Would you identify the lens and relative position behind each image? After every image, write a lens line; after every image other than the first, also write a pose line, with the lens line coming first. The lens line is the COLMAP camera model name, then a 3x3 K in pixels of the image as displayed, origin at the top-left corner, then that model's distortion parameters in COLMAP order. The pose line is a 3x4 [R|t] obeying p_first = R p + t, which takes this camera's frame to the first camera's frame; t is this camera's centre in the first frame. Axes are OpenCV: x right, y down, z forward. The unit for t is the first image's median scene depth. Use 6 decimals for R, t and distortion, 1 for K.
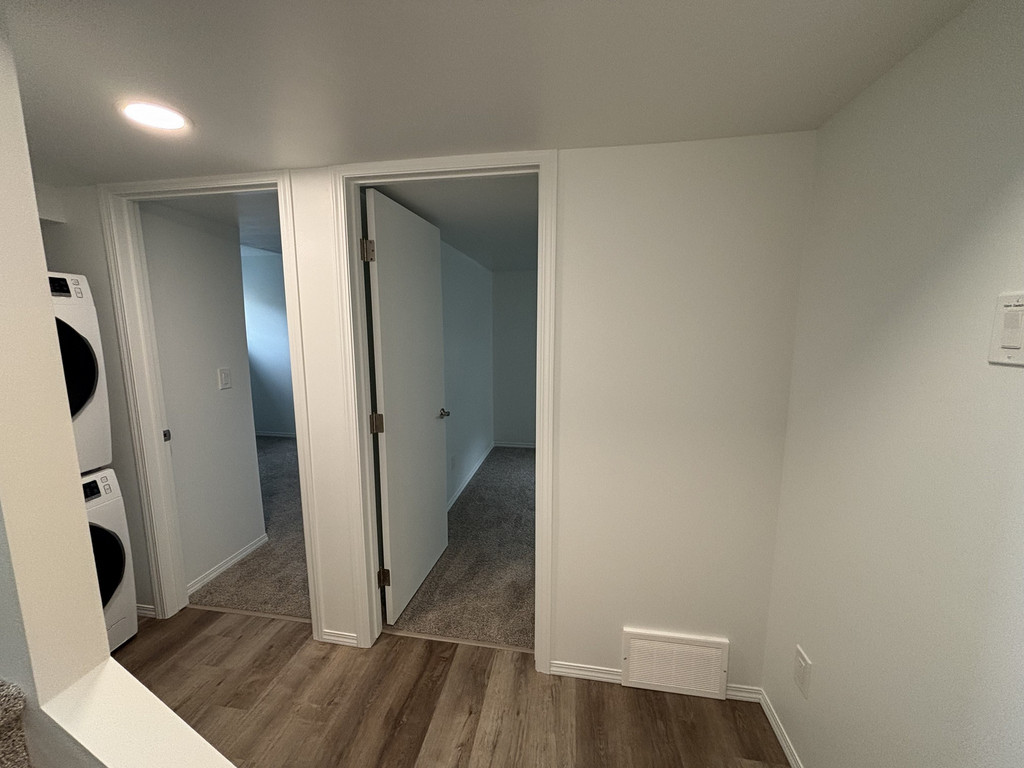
lens RADIAL K [[412.0, 0, 505.1], [0, 412.0, 383.2], [0, 0, 1]] dist [0.003311, 0.000841]
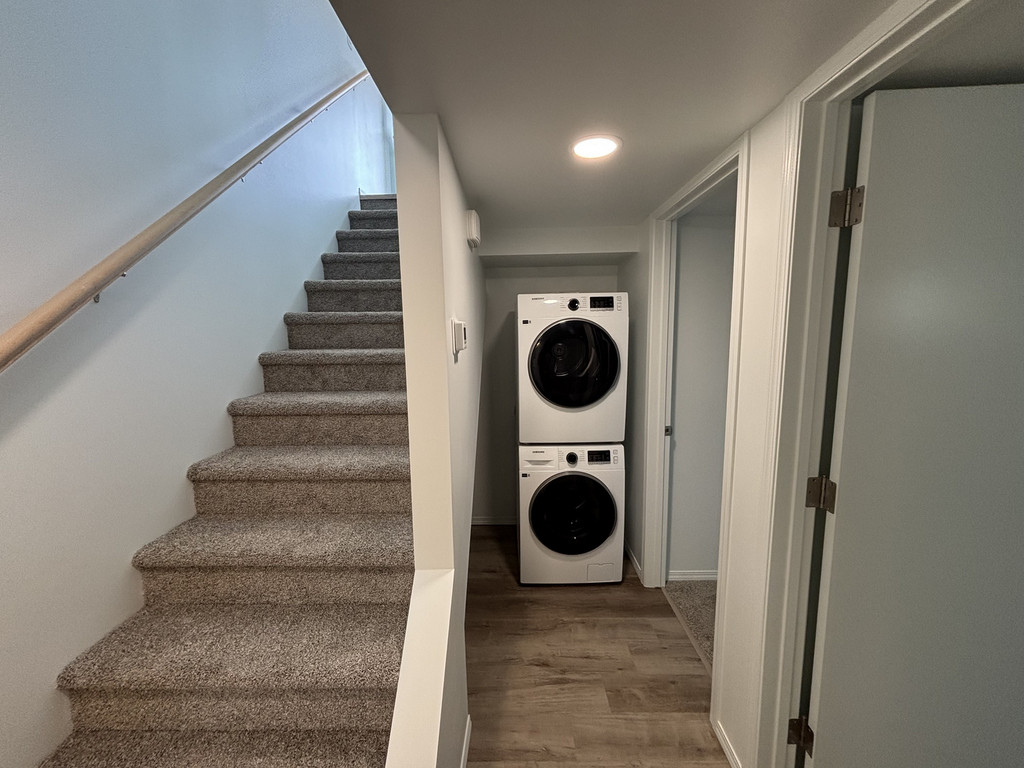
lens RADIAL K [[412.0, 0, 508.5], [0, 412.0, 382.7], [0, 0, 1]] dist [0.003311, 0.000841]
pose [[0.157564, 0.128533, -0.979108, 0.195962], [-0.128296, 0.985754, 0.108759, -0.073432], [0.979139, 0.108479, 0.171810, 0.431824]]
